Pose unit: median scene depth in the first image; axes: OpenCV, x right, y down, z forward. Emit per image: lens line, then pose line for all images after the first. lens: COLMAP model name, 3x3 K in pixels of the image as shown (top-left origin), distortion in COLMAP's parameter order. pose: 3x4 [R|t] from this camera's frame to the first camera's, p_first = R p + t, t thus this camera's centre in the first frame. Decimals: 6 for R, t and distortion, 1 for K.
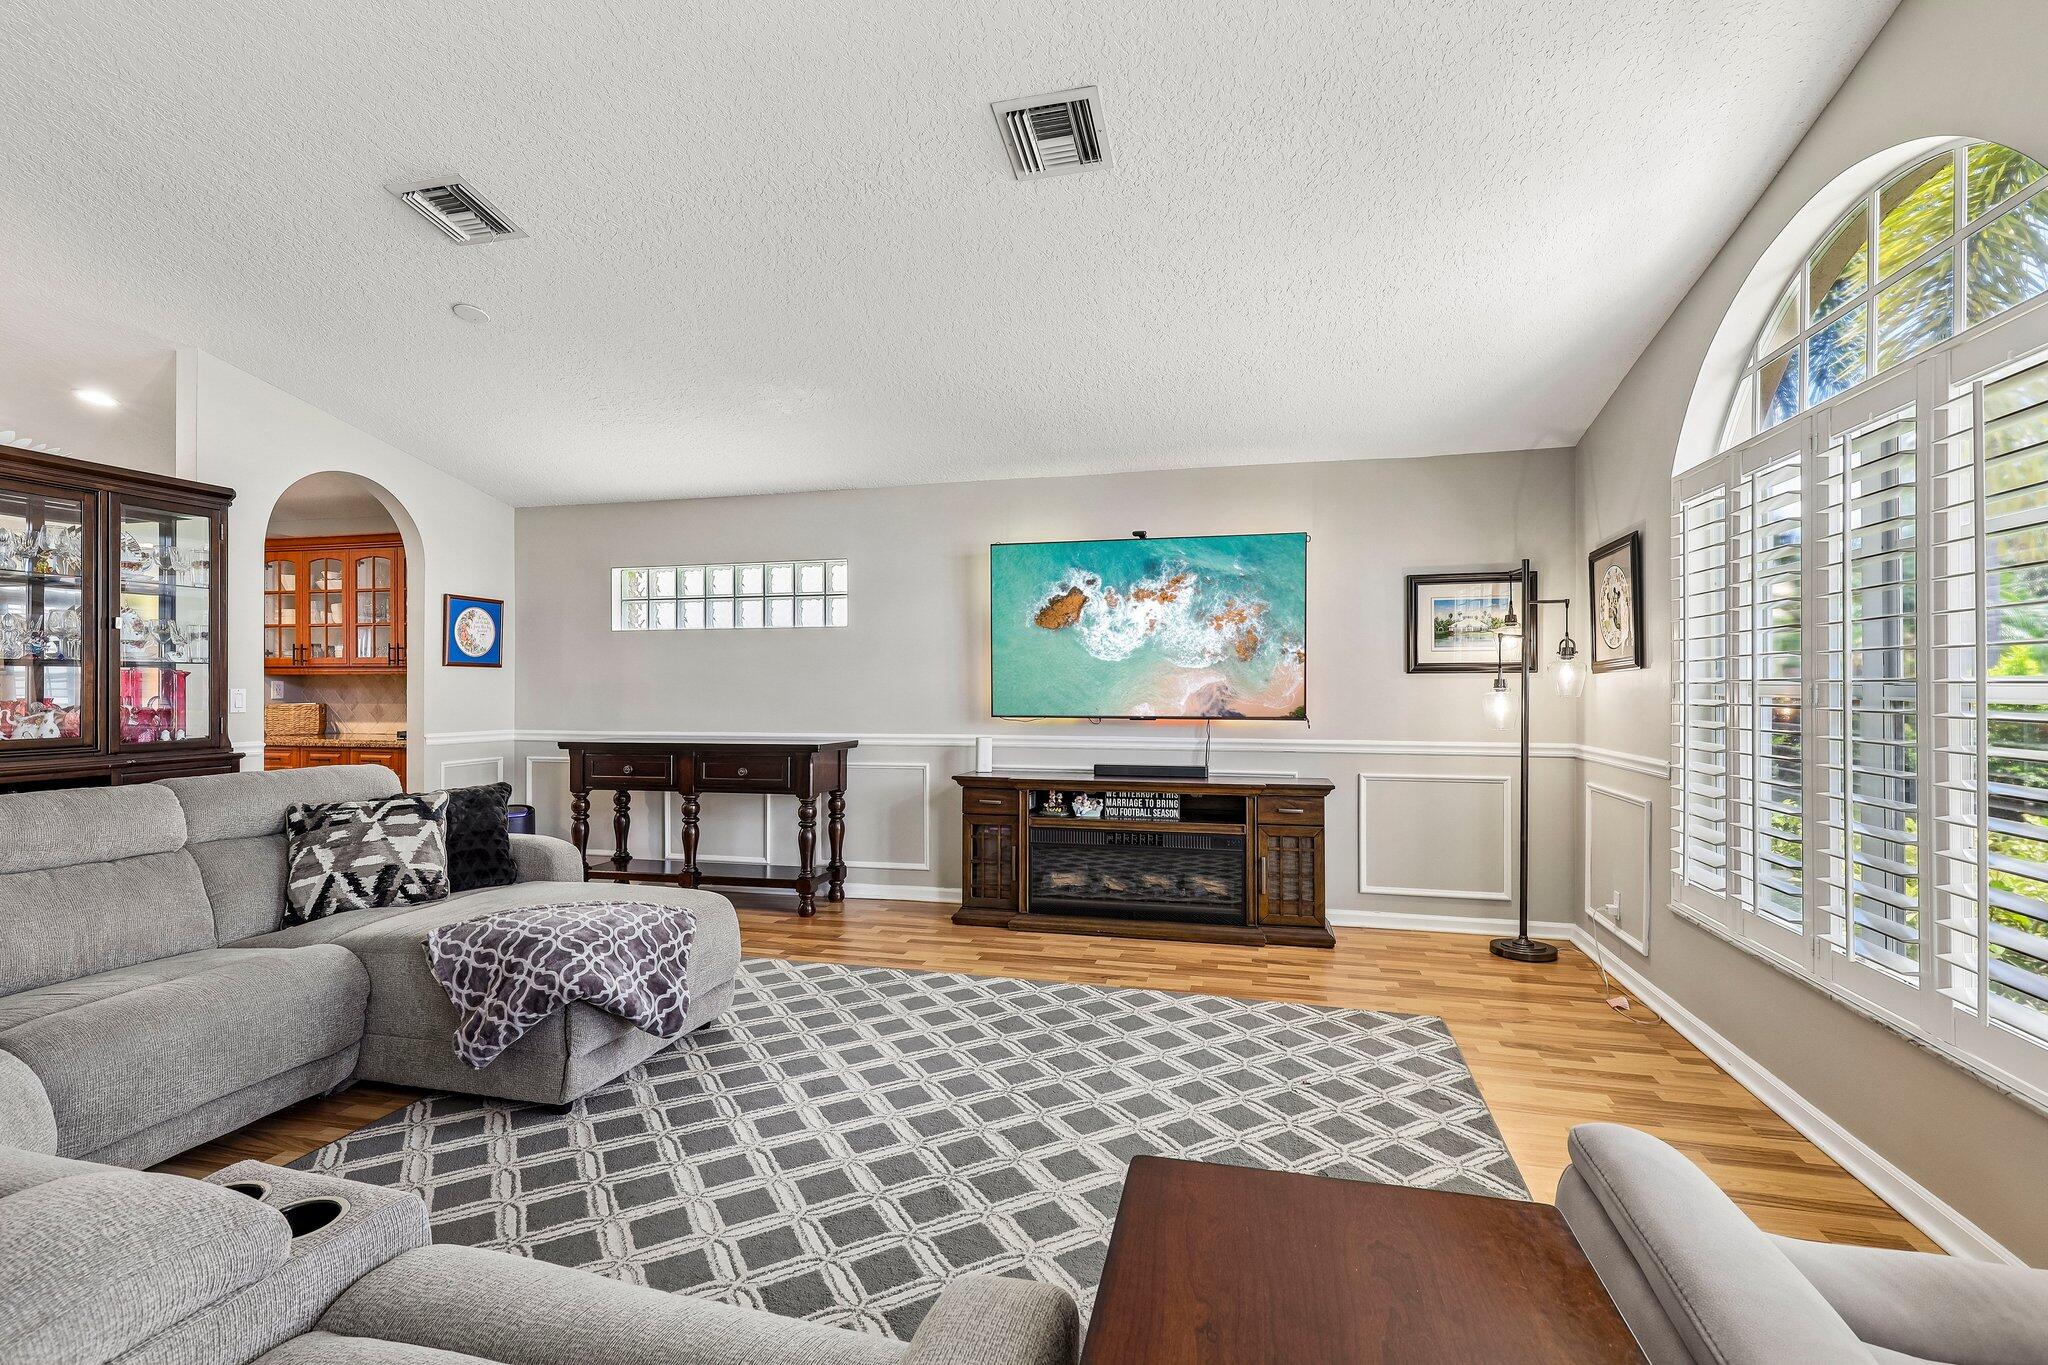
lens RADIAL K [[926.7, 0, 1039.4], [0, 926.7, 677.2], [0, 0, 1]] dist [0.000506, 0.001725]
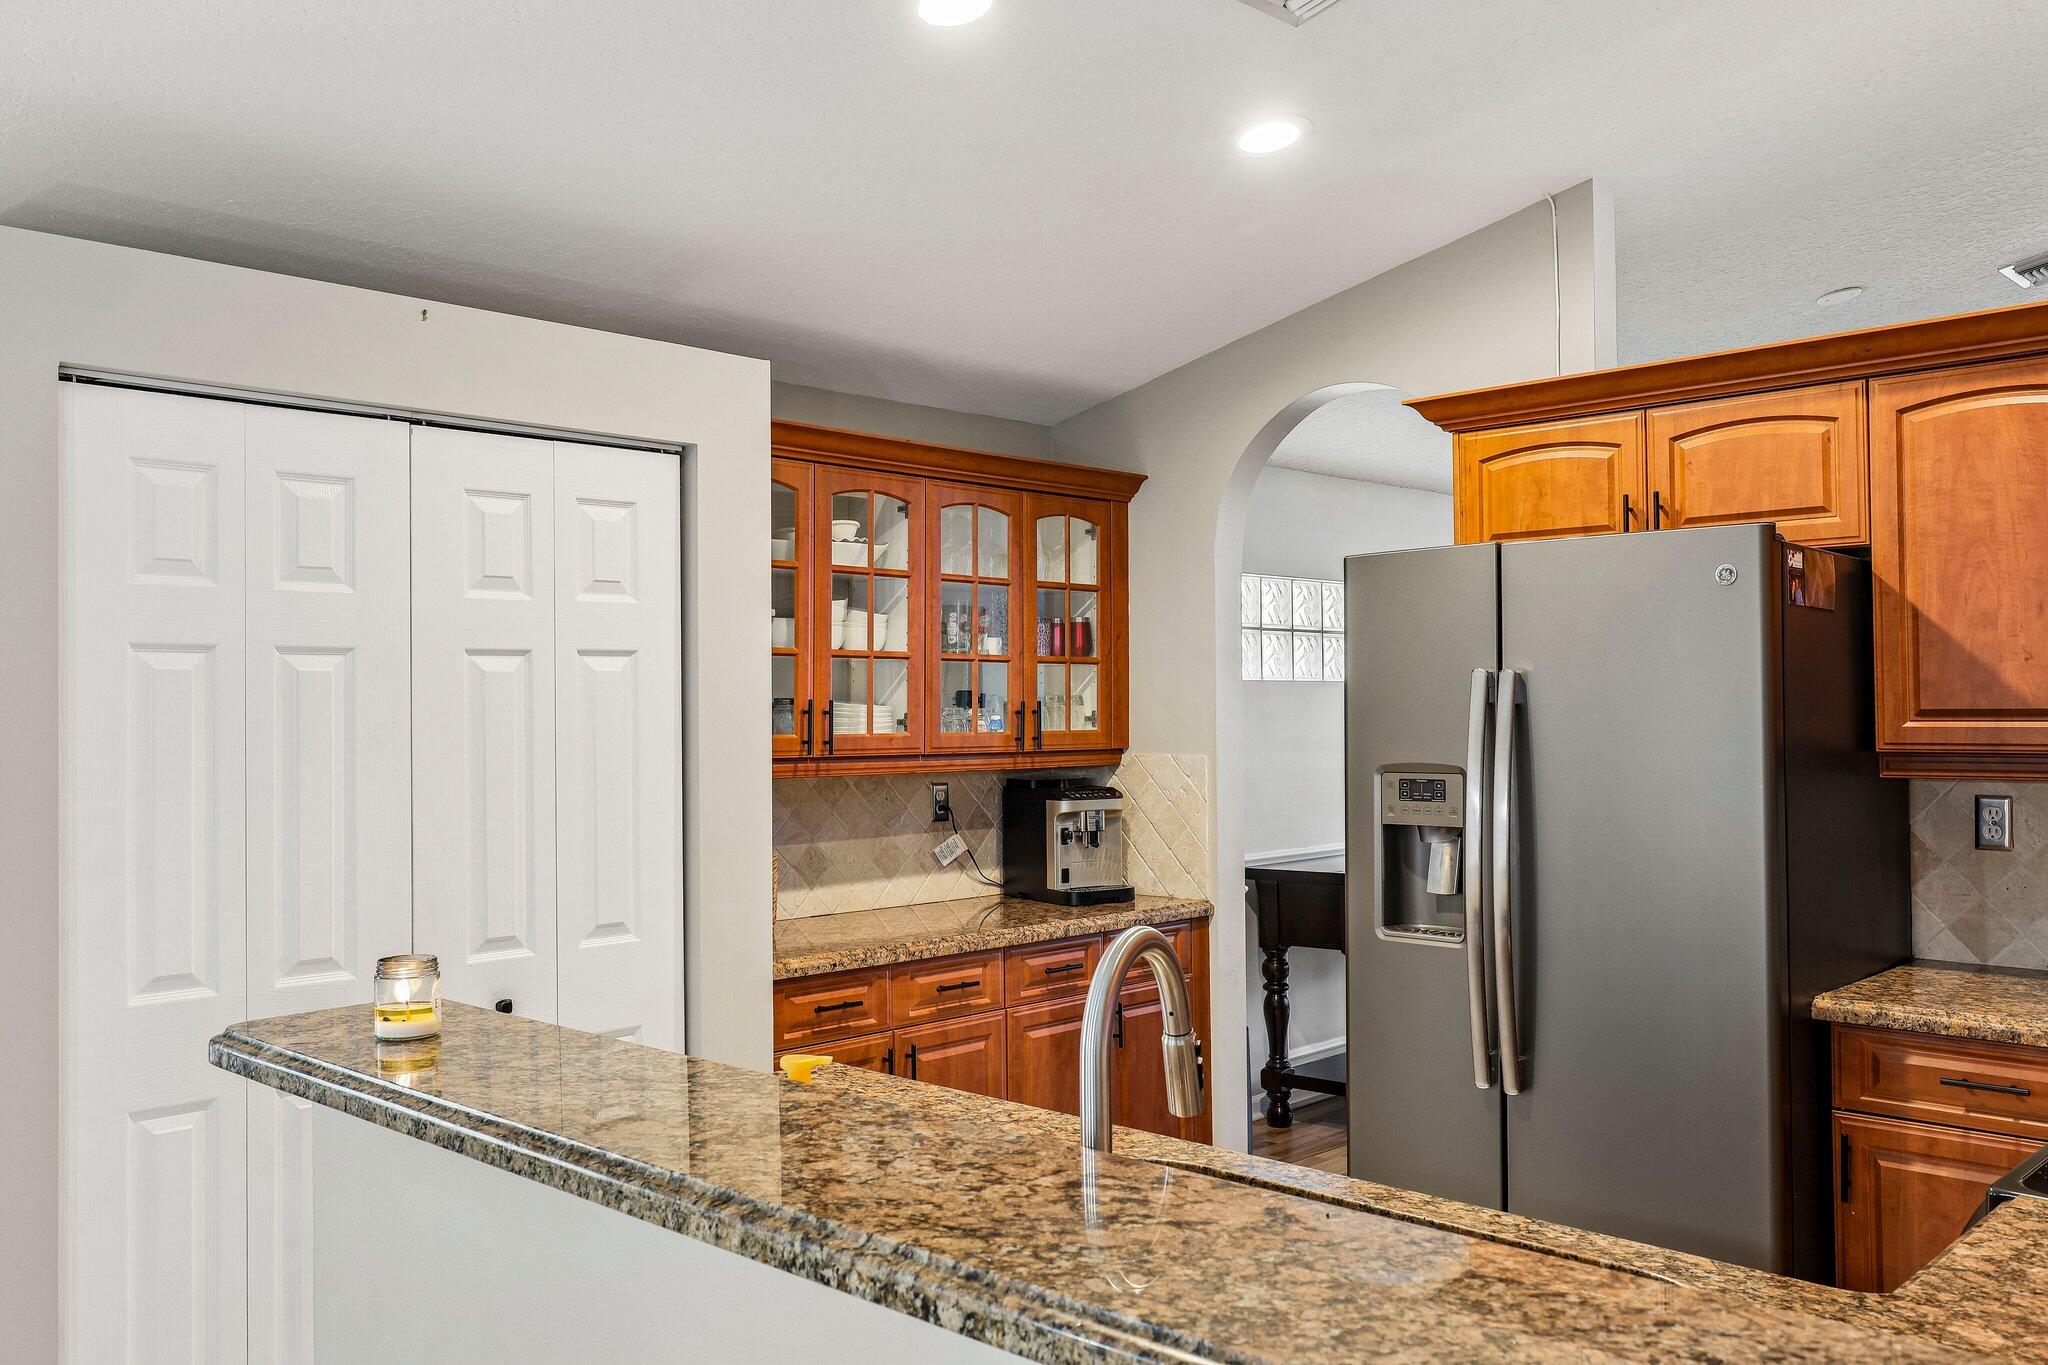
lens RADIAL K [[1625.0, 0, 1031.2], [0, 1625.0, 669.2], [0, 0, 1]] dist [-0.003200, -0.001799]
pose [[0.503502, 0.024245, 0.863654, -1.848638], [0.002469, 0.999562, -0.029500, -0.037551], [-0.863990, 0.016985, 0.503222, 0.802647]]
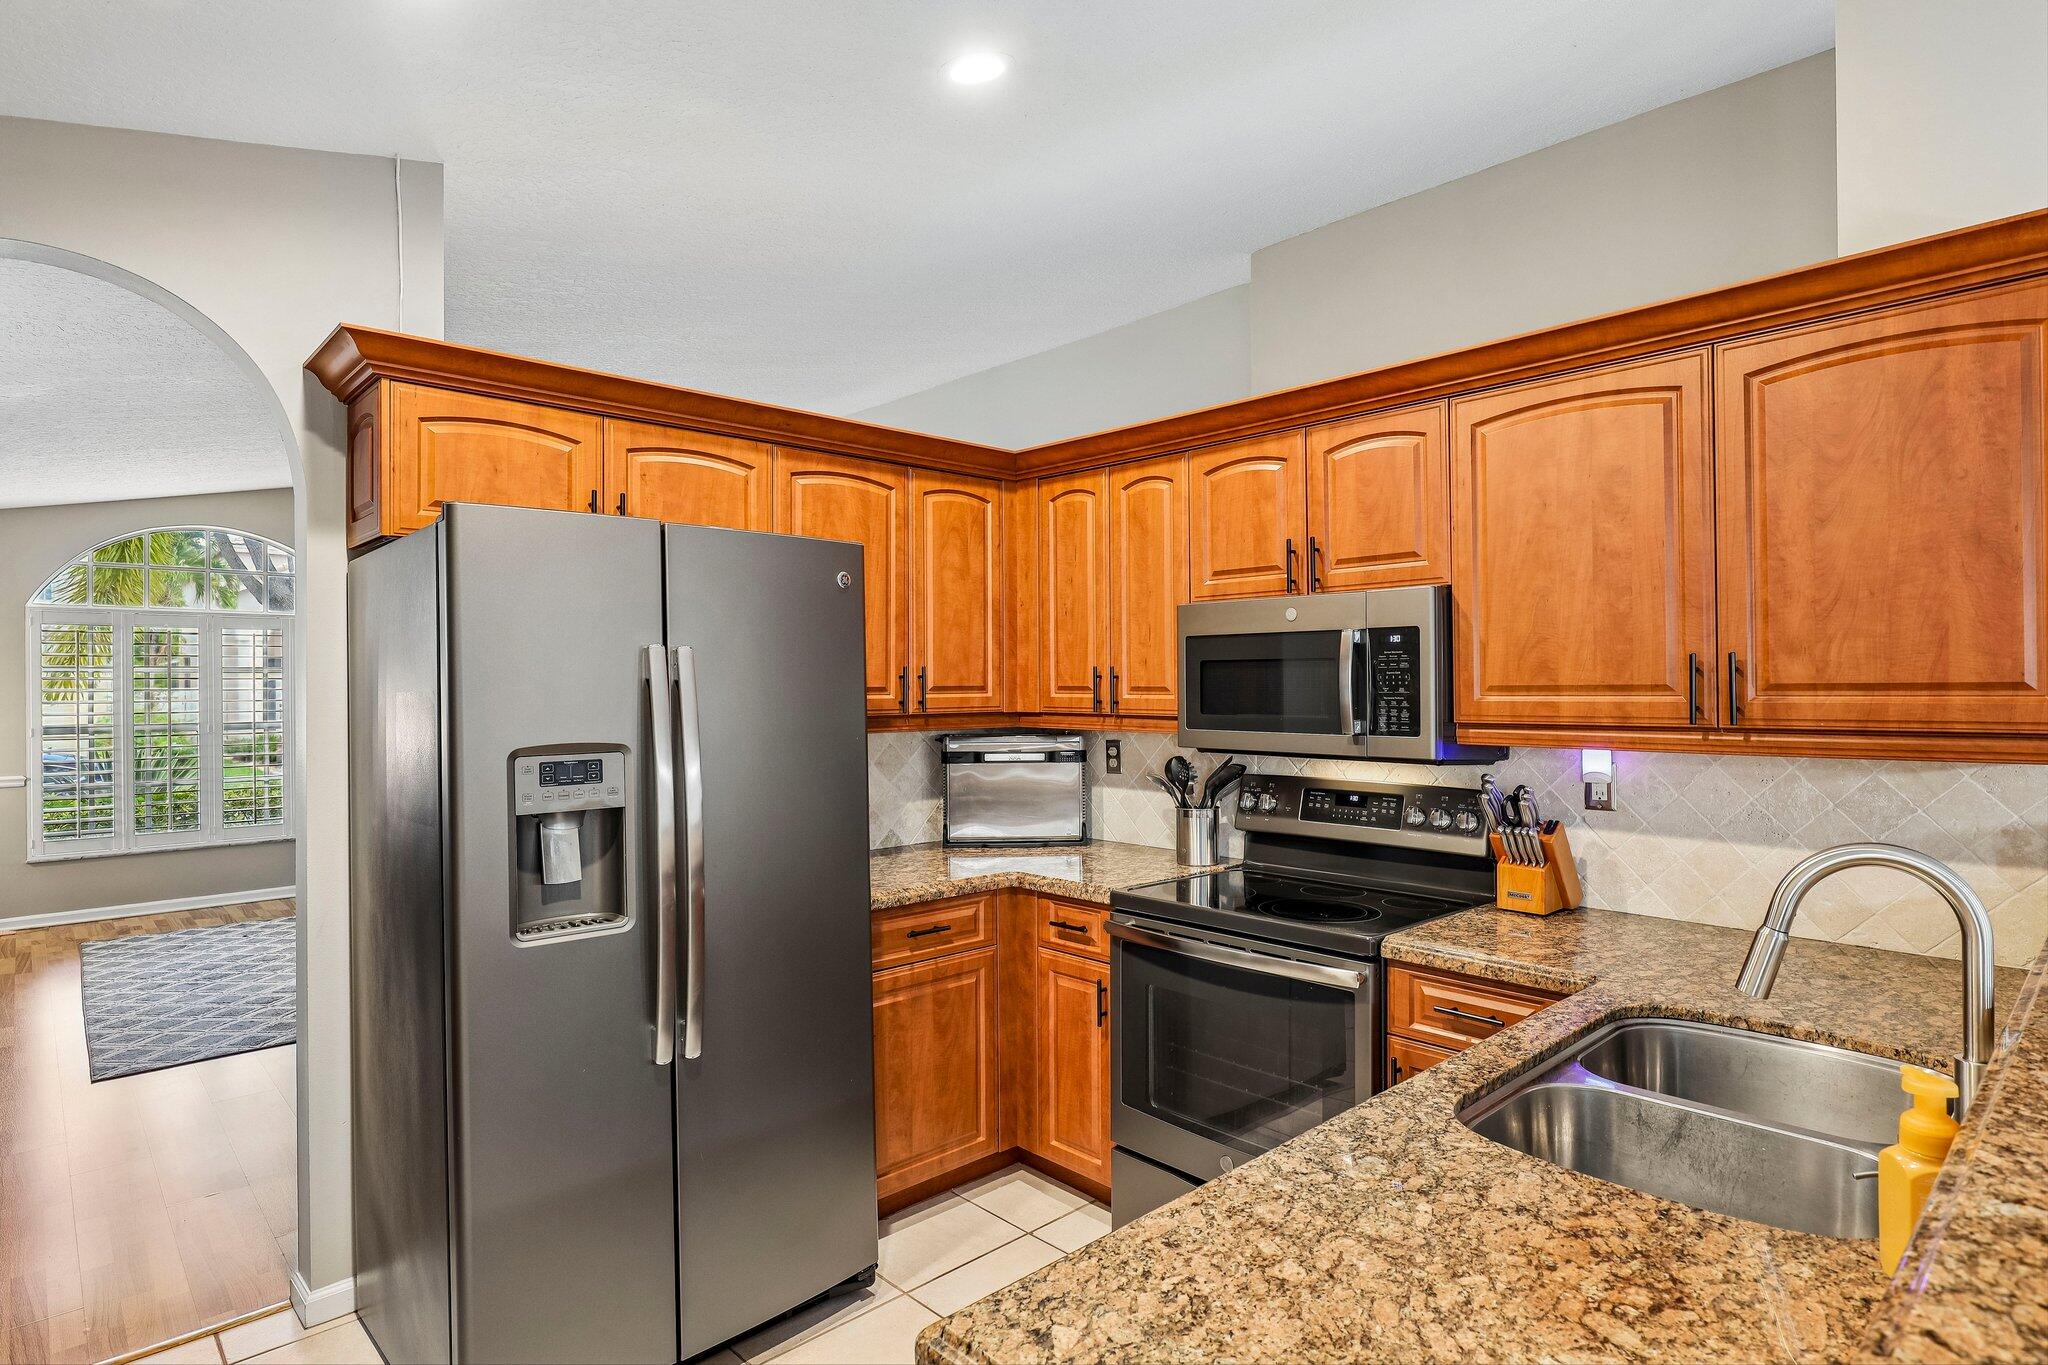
lens RADIAL K [[1080.6, 0, 1029.0], [0, 1080.6, 680.9], [0, 0, 1]] dist [-0.002573, -0.000427]
pose [[-0.833417, 0.011386, 0.552527, -1.526548], [0.007978, 0.999931, -0.008571, -0.037294], [-0.552587, -0.002735, -0.833451, 1.304891]]
